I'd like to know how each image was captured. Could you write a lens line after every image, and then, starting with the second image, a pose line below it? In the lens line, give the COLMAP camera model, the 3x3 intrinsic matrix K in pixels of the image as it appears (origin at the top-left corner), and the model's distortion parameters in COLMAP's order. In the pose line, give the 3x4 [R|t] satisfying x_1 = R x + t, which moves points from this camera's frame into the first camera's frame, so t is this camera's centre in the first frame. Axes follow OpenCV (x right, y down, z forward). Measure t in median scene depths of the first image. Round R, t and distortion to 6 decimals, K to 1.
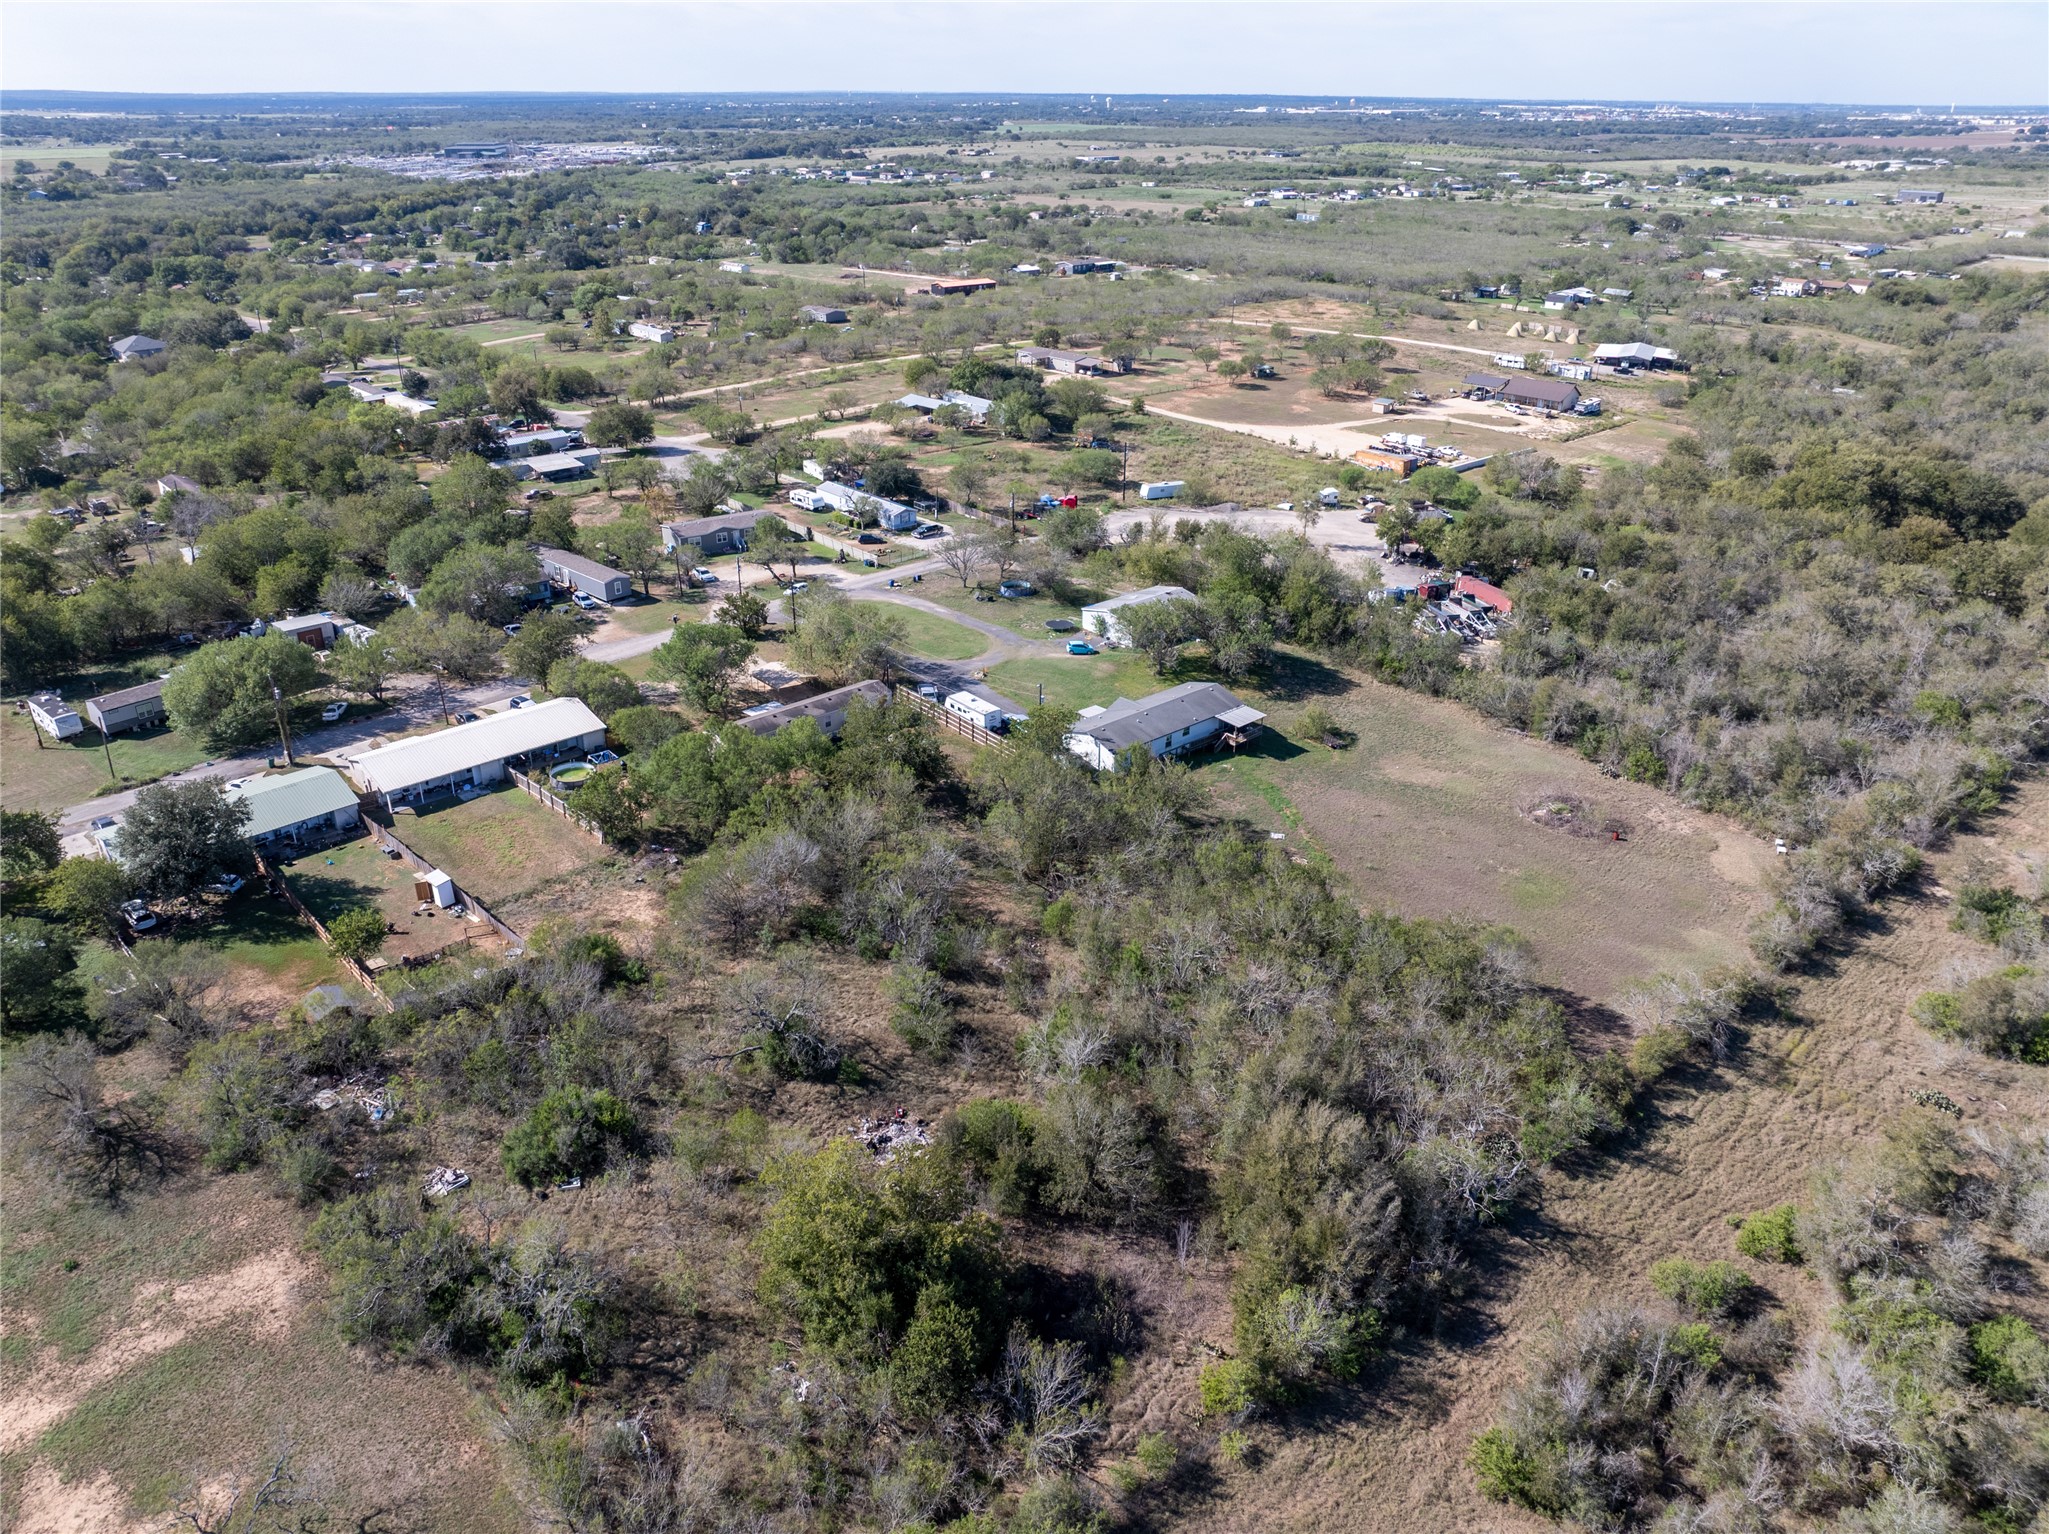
lens RADIAL K [[1414.9, 0, 1024.5], [0, 1414.9, 767.0], [0, 0, 1]] dist [-0.052156, 0.024815]
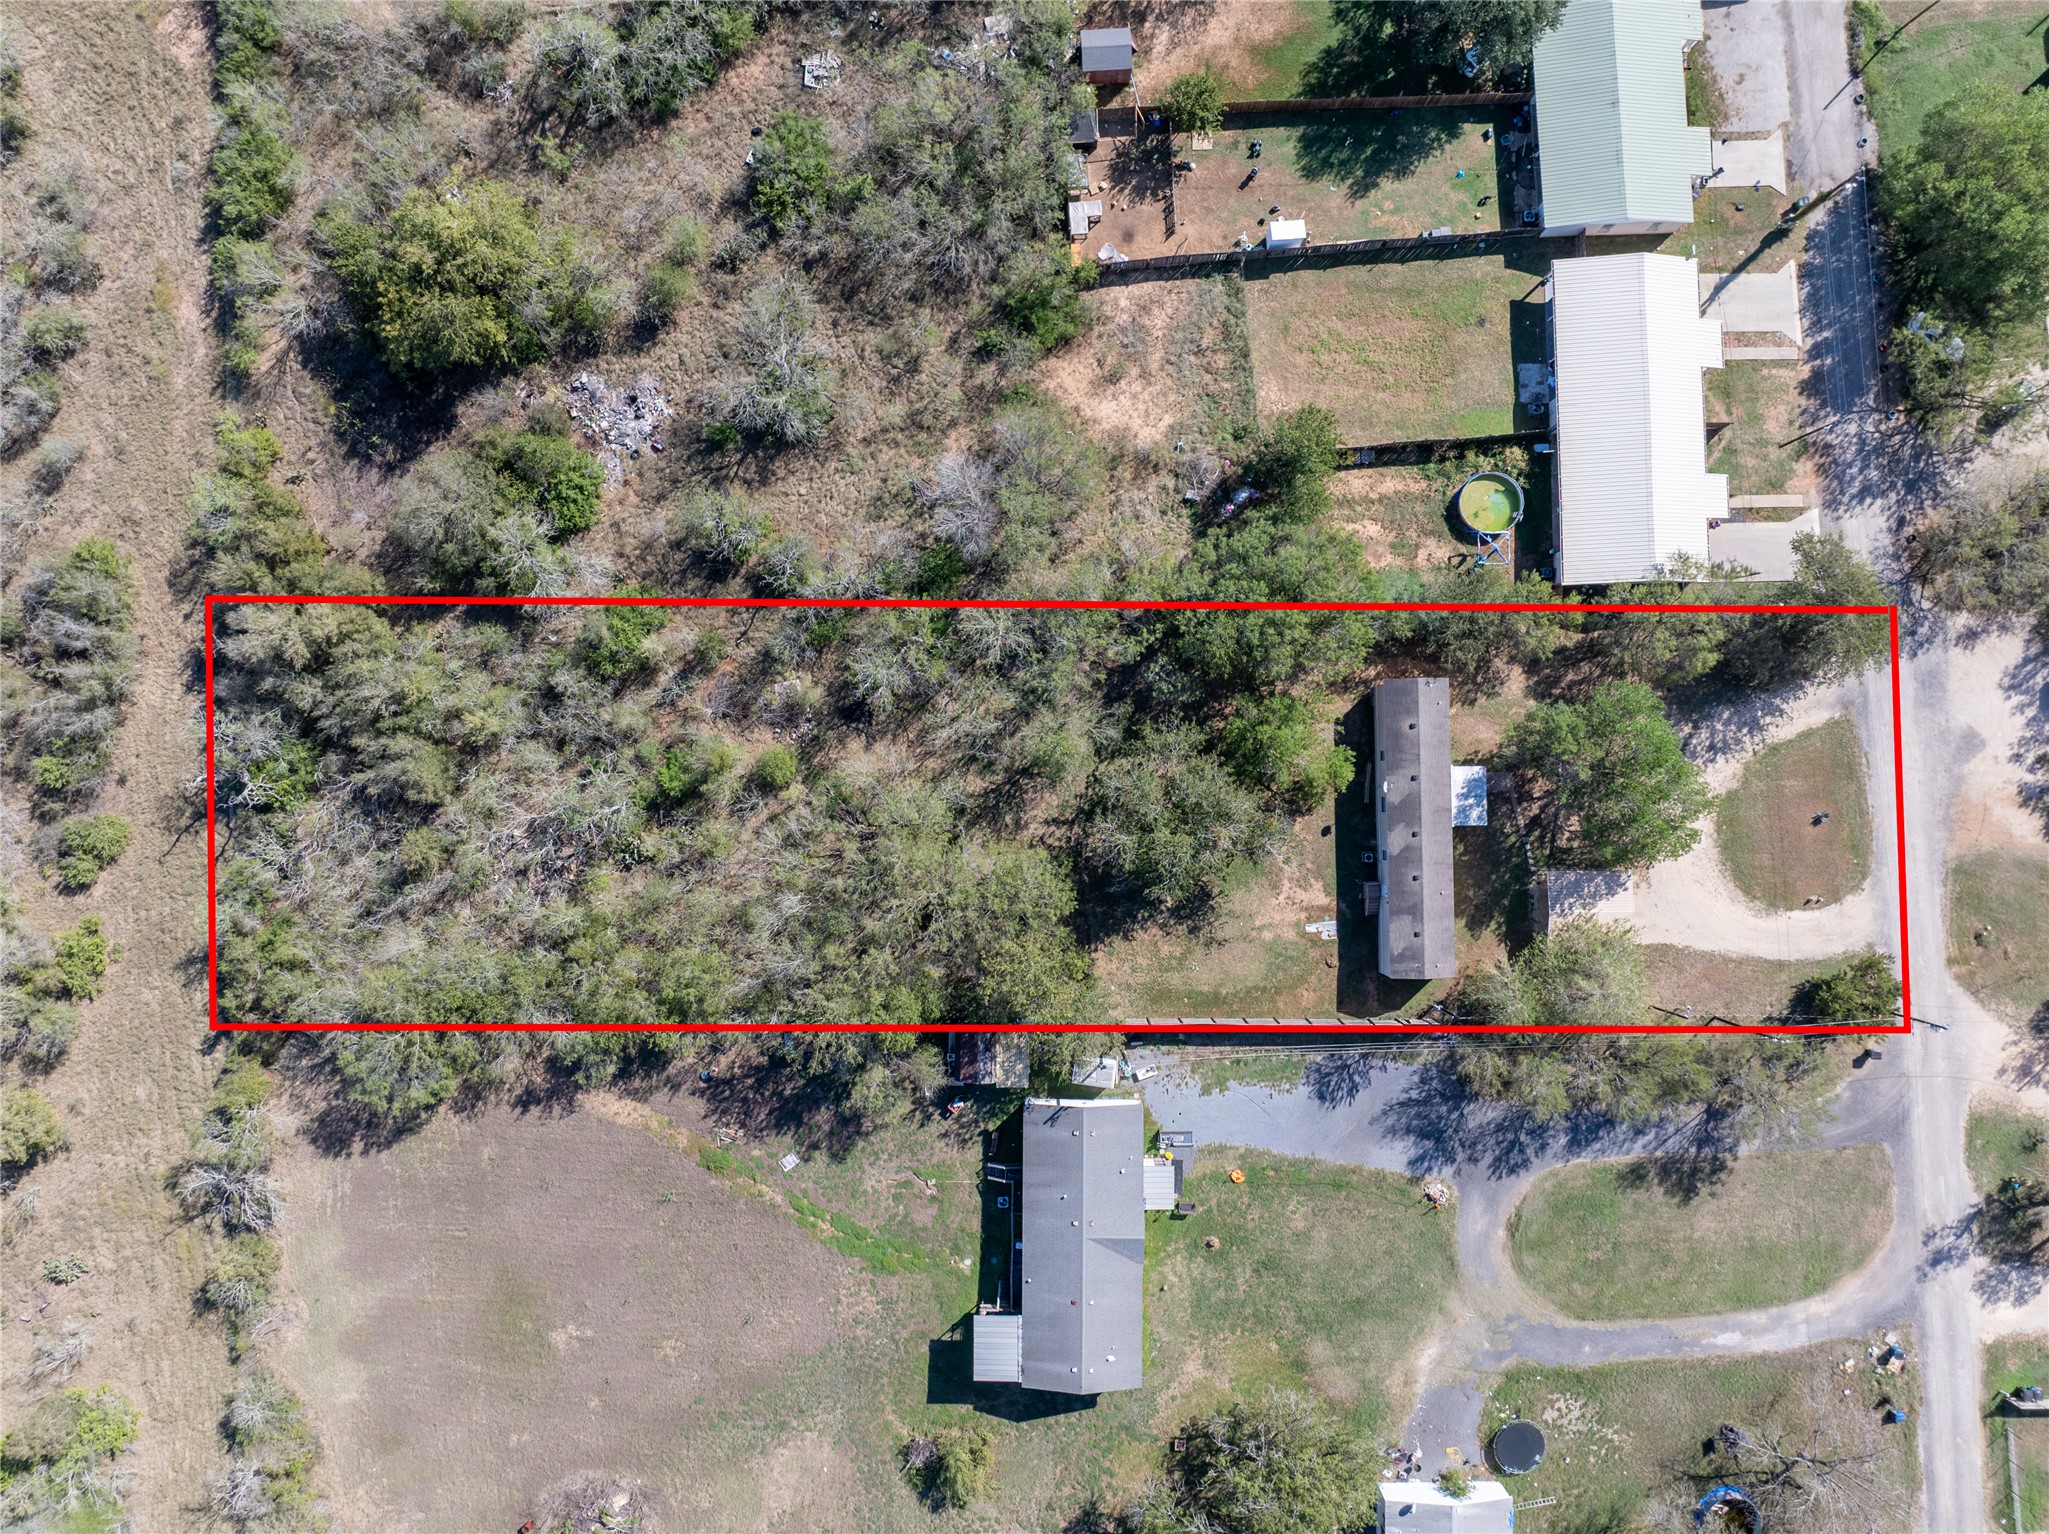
lens RADIAL K [[1413.6, 0, 1024.5], [0, 1413.6, 767.0], [0, 0, 1]] dist [-0.046905, 0.031509]
pose [[-0.659671, 0.751488, -0.009994, -0.038339], [-0.331985, -0.279441, 0.900943, -0.421001], [0.674255, 0.597644, 0.433822, 0.421944]]
